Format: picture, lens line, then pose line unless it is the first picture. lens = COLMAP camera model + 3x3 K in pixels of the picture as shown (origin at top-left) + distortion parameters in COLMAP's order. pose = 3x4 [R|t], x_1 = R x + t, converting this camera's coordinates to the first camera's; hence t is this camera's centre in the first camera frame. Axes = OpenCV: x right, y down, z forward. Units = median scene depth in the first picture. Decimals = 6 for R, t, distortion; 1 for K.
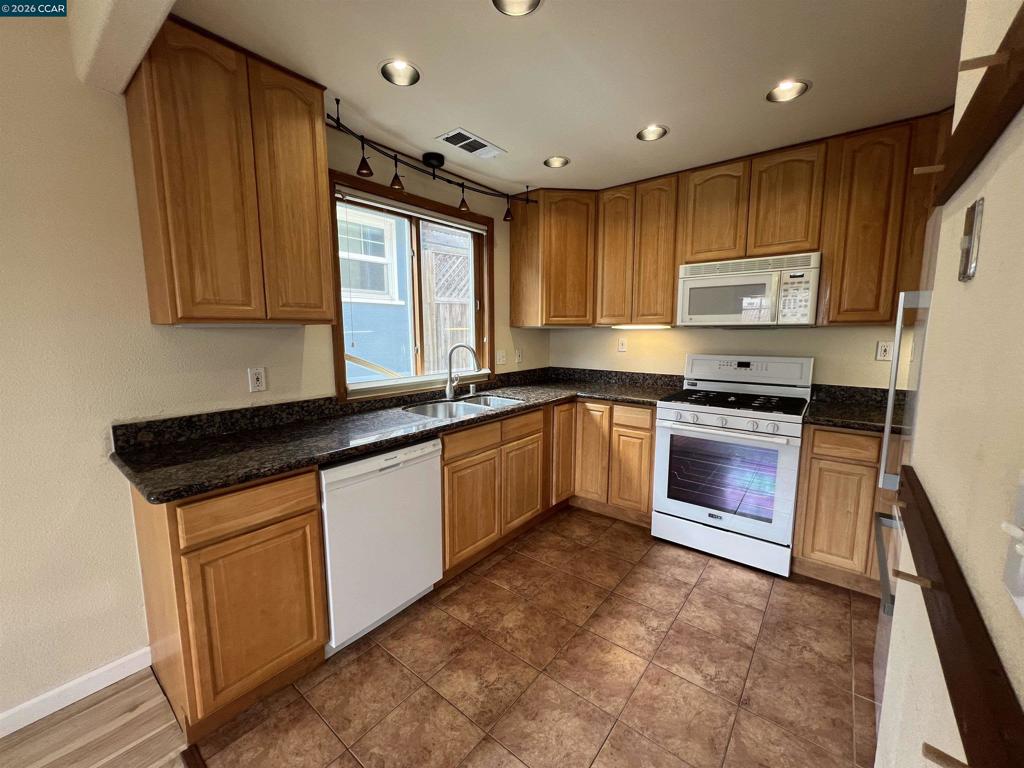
lens RADIAL K [[410.4, 0, 509.3], [0, 410.4, 381.9], [0, 0, 1]] dist [-0.001735, 0.000326]
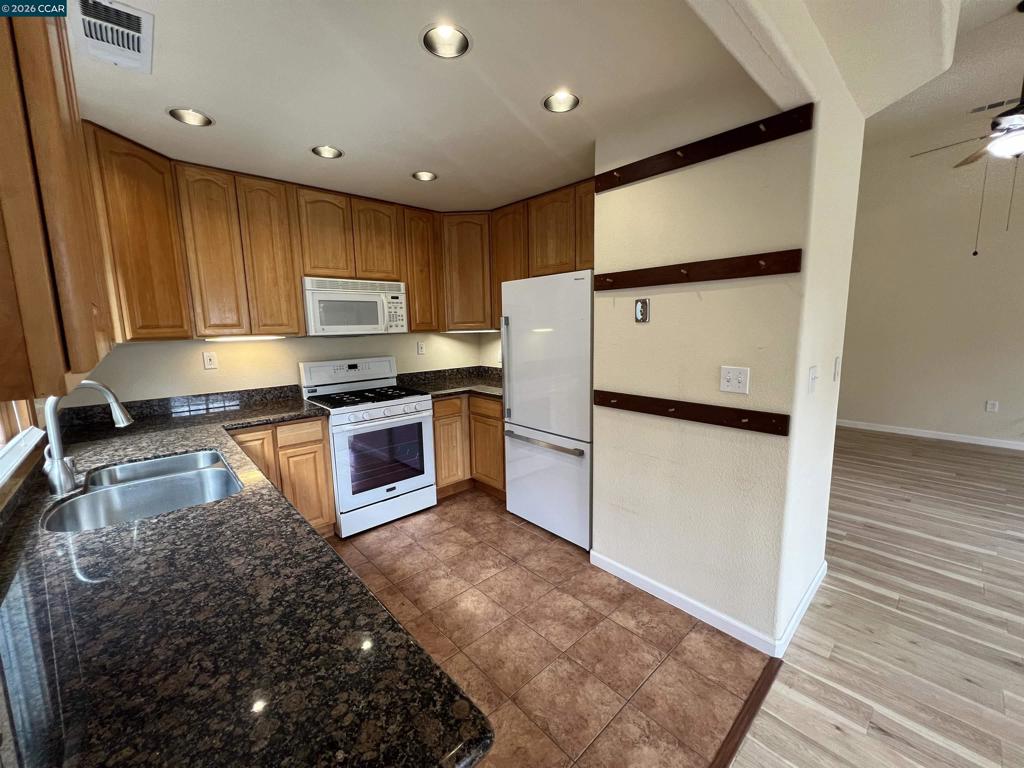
lens RADIAL K [[410.4, 0, 509.3], [0, 410.4, 381.9], [0, 0, 1]] dist [-0.001735, 0.000326]
pose [[0.157124, -0.139053, 0.977740, -0.612632], [0.143432, 0.982753, 0.116717, -0.083592], [-0.977108, 0.121900, 0.174359, 0.404273]]
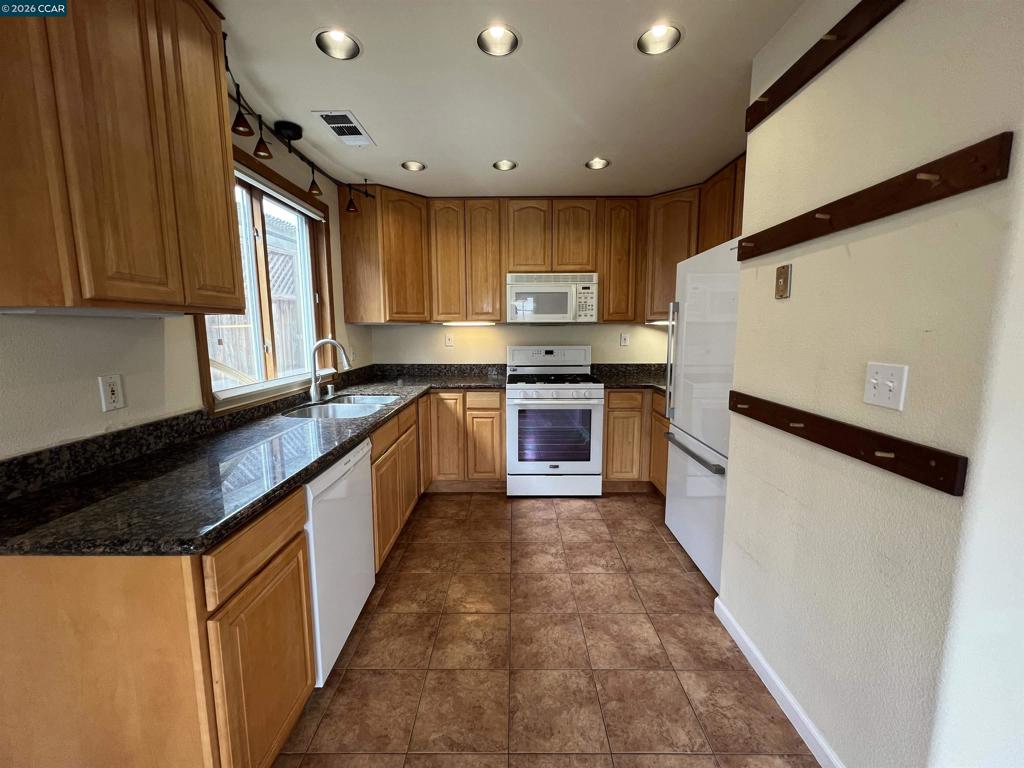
lens RADIAL K [[410.4, 0, 509.3], [0, 410.4, 381.9], [0, 0, 1]] dist [-0.001735, 0.000326]
pose [[0.785280, -0.079412, 0.614027, -0.409726], [0.080313, 0.996427, 0.026155, 0.009707], [-0.613910, 0.028775, 0.788852, 0.036553]]
